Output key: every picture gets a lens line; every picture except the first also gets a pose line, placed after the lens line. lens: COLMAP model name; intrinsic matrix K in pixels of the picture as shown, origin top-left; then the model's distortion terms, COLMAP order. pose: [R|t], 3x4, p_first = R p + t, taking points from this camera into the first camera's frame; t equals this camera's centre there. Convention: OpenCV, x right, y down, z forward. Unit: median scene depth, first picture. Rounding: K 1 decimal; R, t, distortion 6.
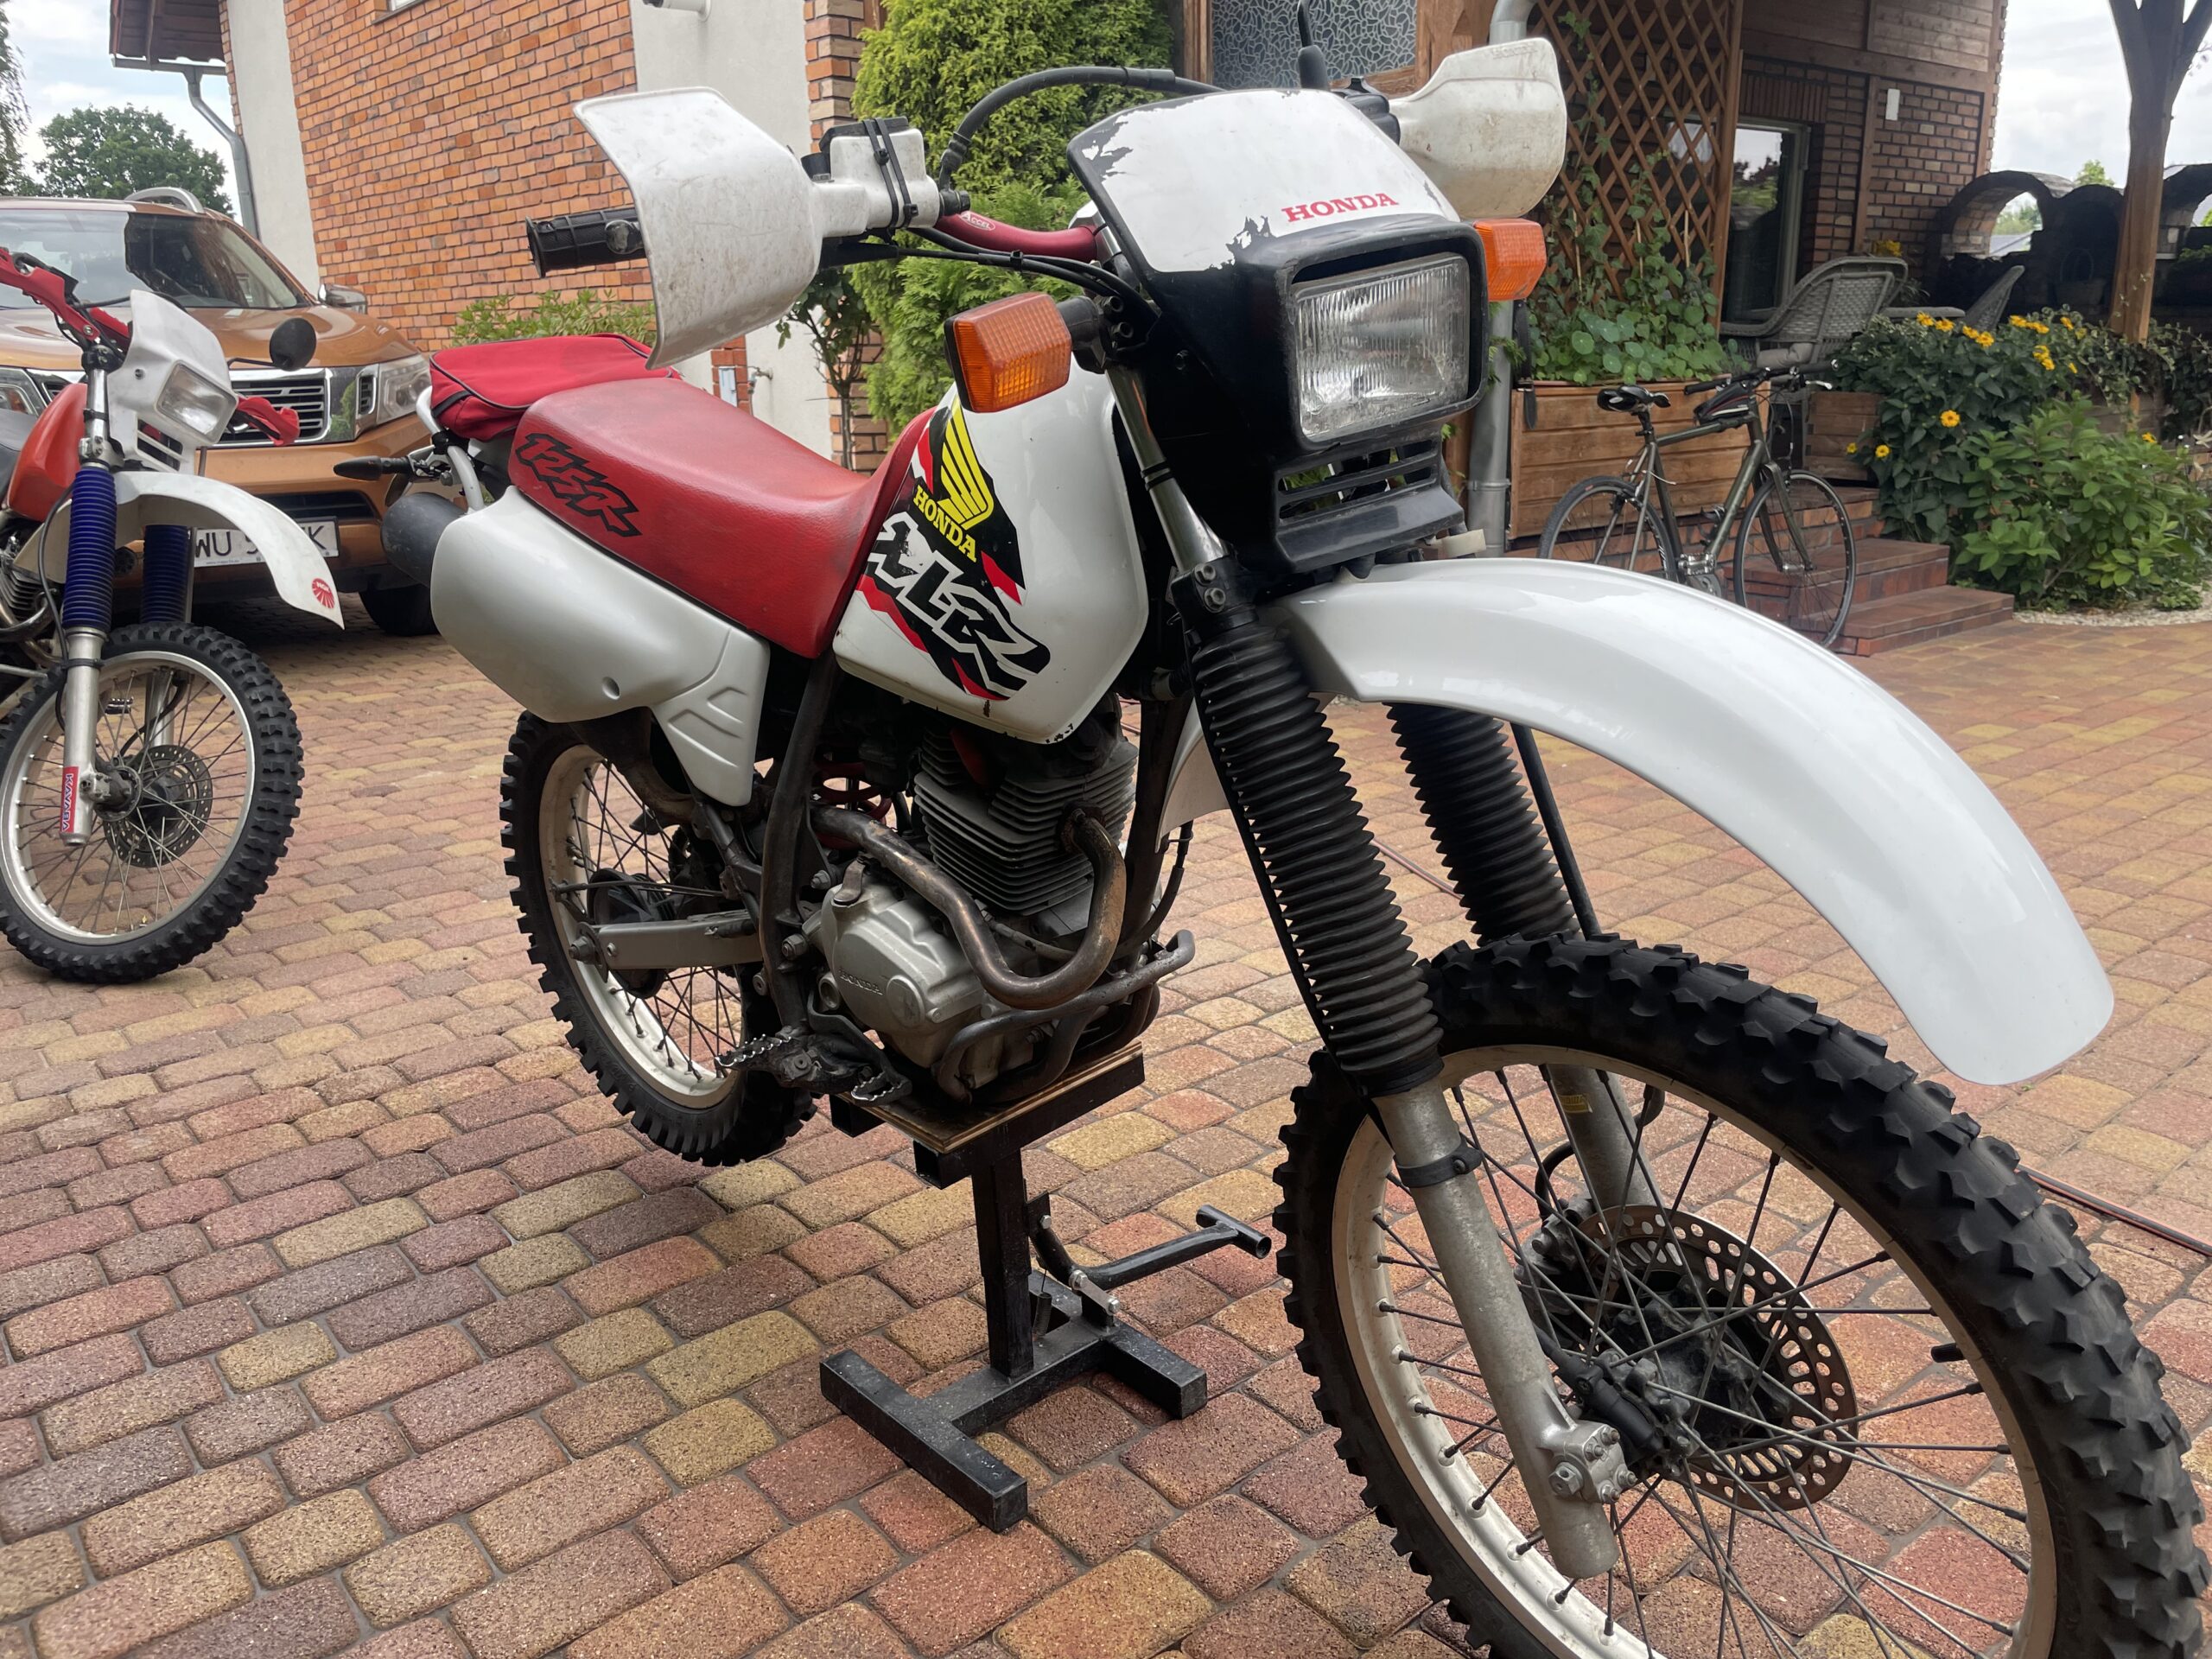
lens RADIAL K [[1678.1, 0, 1109.8], [0, 1678.1, 809.1], [0, 0, 1]] dist [0.078750, -0.109739]
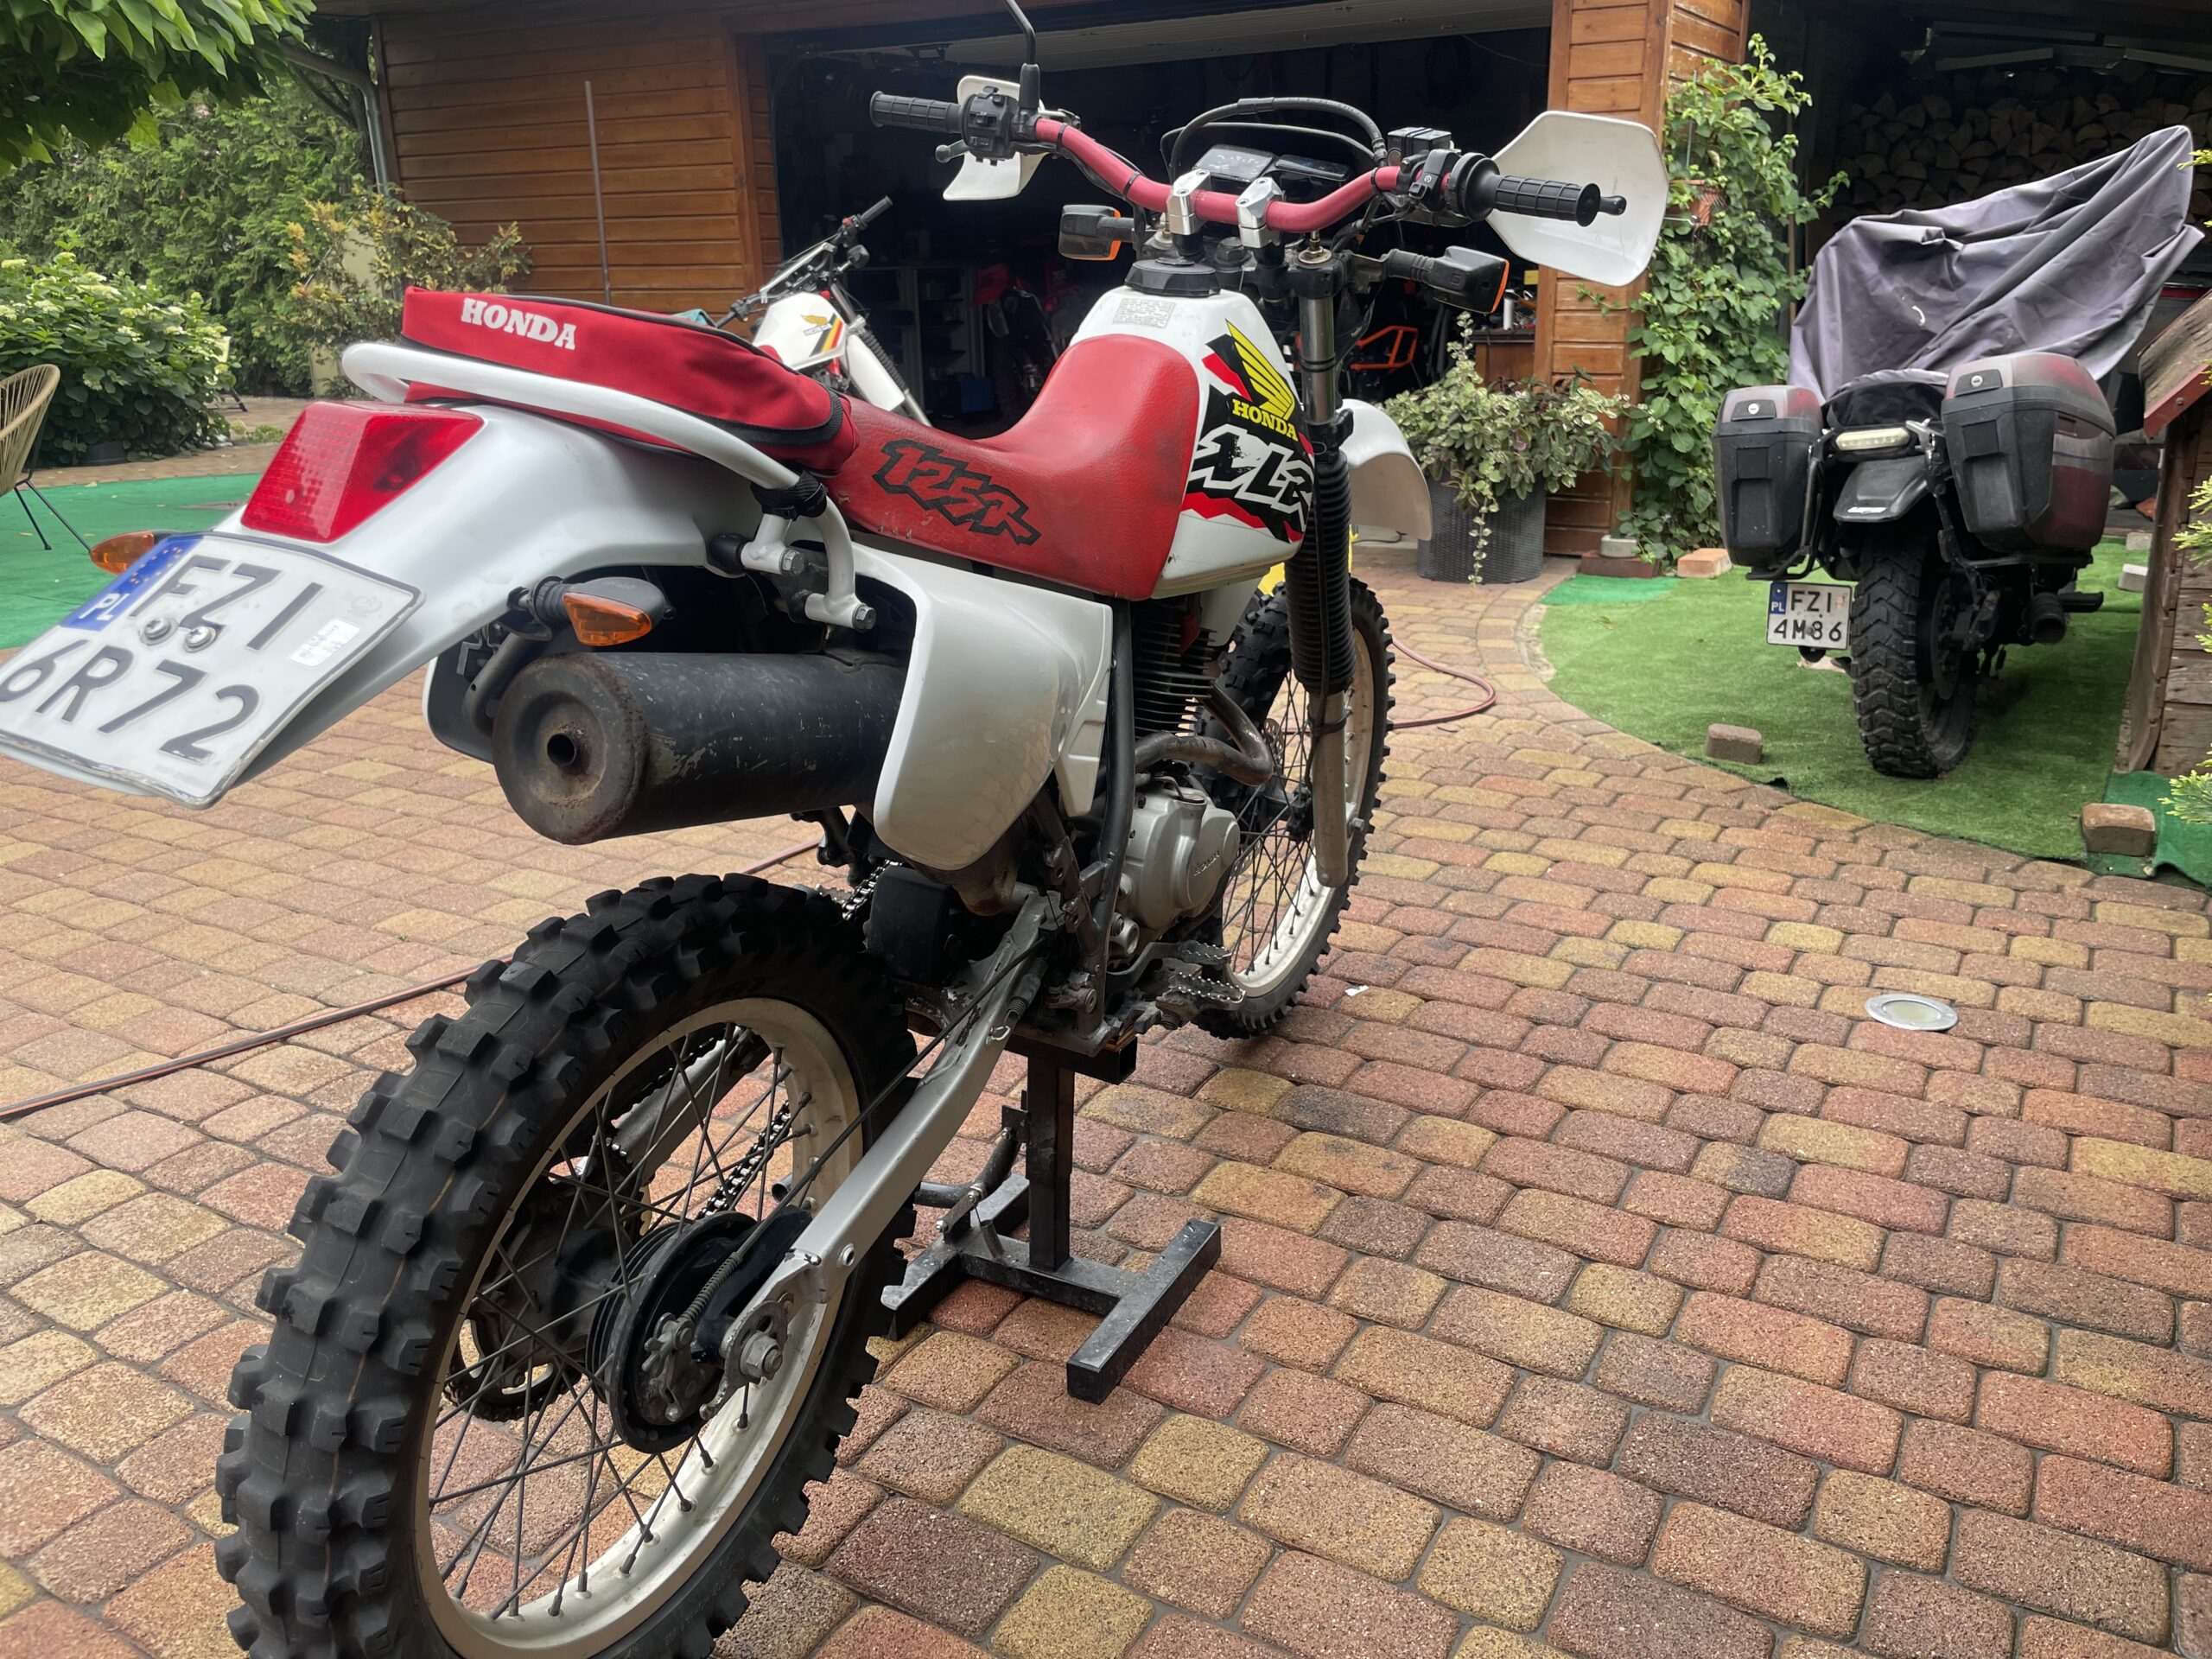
lens RADIAL K [[1678.1, 0, 1110.6], [0, 1678.1, 838.9], [0, 0, 1]] dist [0.078750, -0.109739]
pose [[-0.334295, -0.281756, 0.899367, -0.572544], [0.284199, 0.879710, 0.381235, -0.180832], [-0.898597, 0.383045, -0.214008, 0.655078]]
